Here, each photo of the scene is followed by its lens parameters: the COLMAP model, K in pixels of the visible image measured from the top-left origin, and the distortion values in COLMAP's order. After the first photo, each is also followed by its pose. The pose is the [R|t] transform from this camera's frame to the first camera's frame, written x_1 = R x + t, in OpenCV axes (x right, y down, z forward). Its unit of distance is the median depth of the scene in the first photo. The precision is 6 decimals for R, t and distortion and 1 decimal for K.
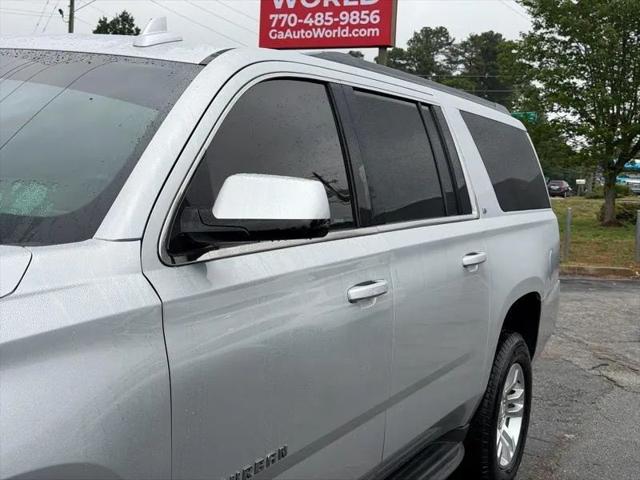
lens RADIAL K [[973.3, 0, 320.0], [0, 973.3, 240.0], [0, 0, 1]] dist [0.104943, -0.014696]
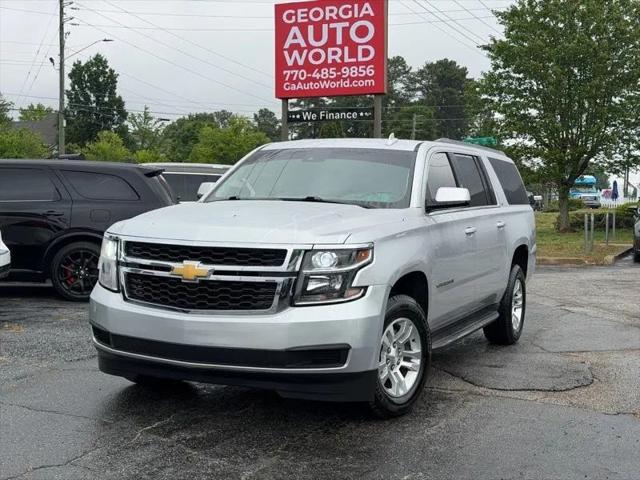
lens RADIAL K [[973.3, 0, 320.0], [0, 973.3, 240.0], [0, 0, 1]] dist [0.104943, -0.014696]
pose [[0.998241, -0.043690, 0.040086, -0.064051], [0.044789, 0.998633, -0.026940, 0.017910], [-0.038855, 0.028688, 0.998833, -0.225105]]
